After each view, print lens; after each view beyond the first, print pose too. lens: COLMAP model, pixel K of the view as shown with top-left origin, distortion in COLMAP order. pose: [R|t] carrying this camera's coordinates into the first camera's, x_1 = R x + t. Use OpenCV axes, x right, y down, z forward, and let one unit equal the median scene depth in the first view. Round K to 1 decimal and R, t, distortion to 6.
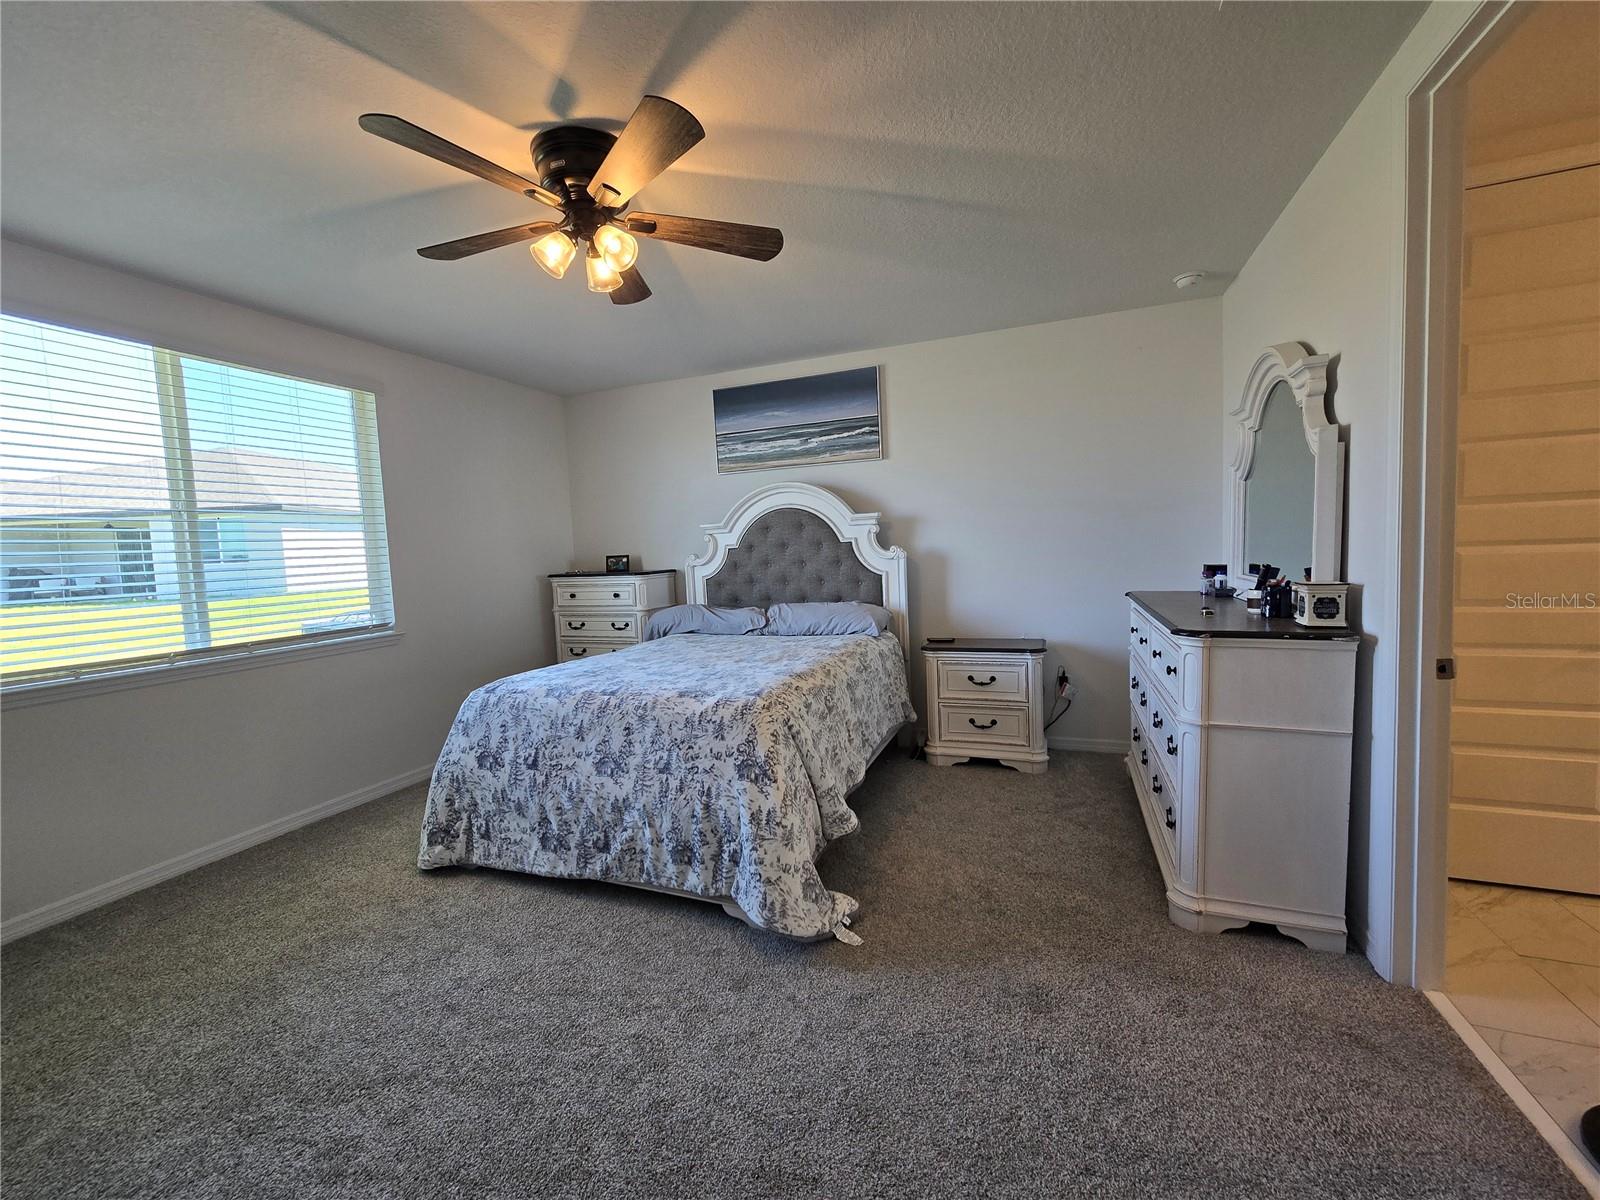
lens RADIAL K [[649.8, 0, 791.9], [0, 649.8, 596.1], [0, 0, 1]] dist [0.000388, -0.001570]
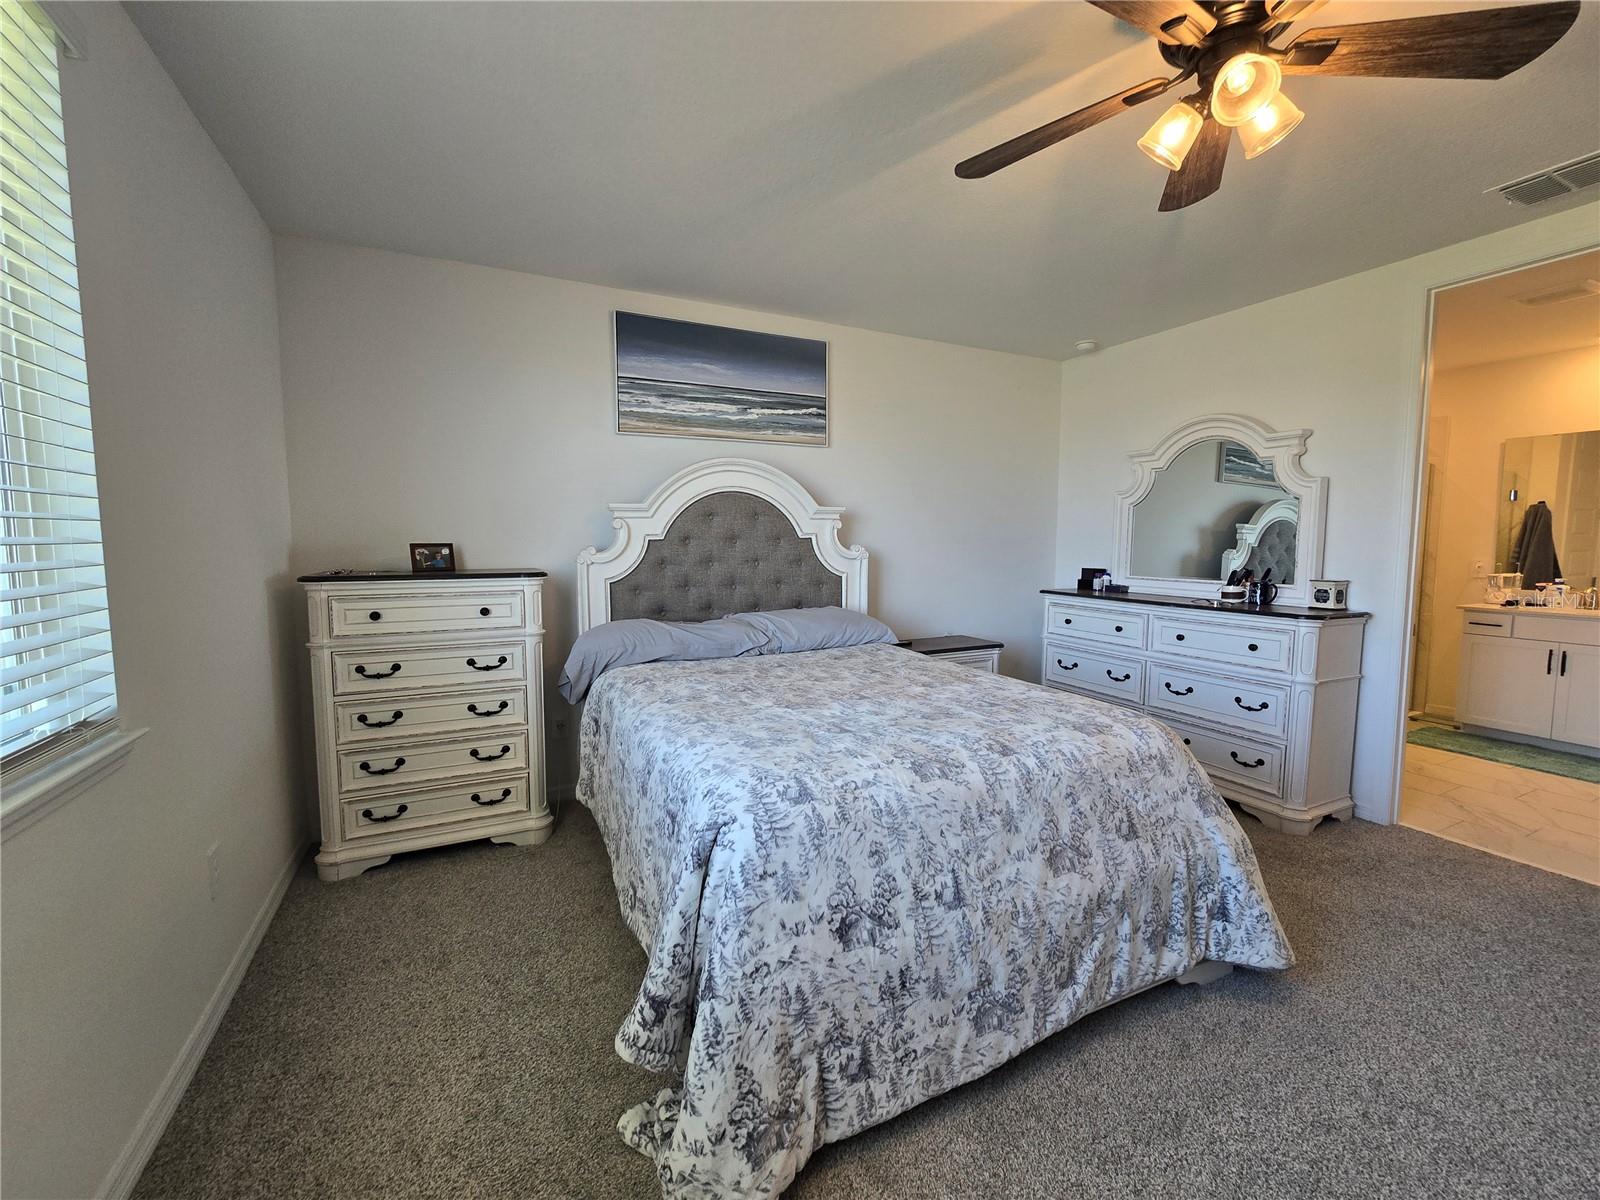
lens RADIAL K [[649.8, 0, 793.0], [0, 649.8, 596.7], [0, 0, 1]] dist [0.000388, -0.001570]
pose [[0.681728, -0.023868, 0.731217, -0.543600], [0.027507, 0.999597, 0.006983, -0.011731], [-0.731089, 0.015354, 0.682110, 0.418778]]
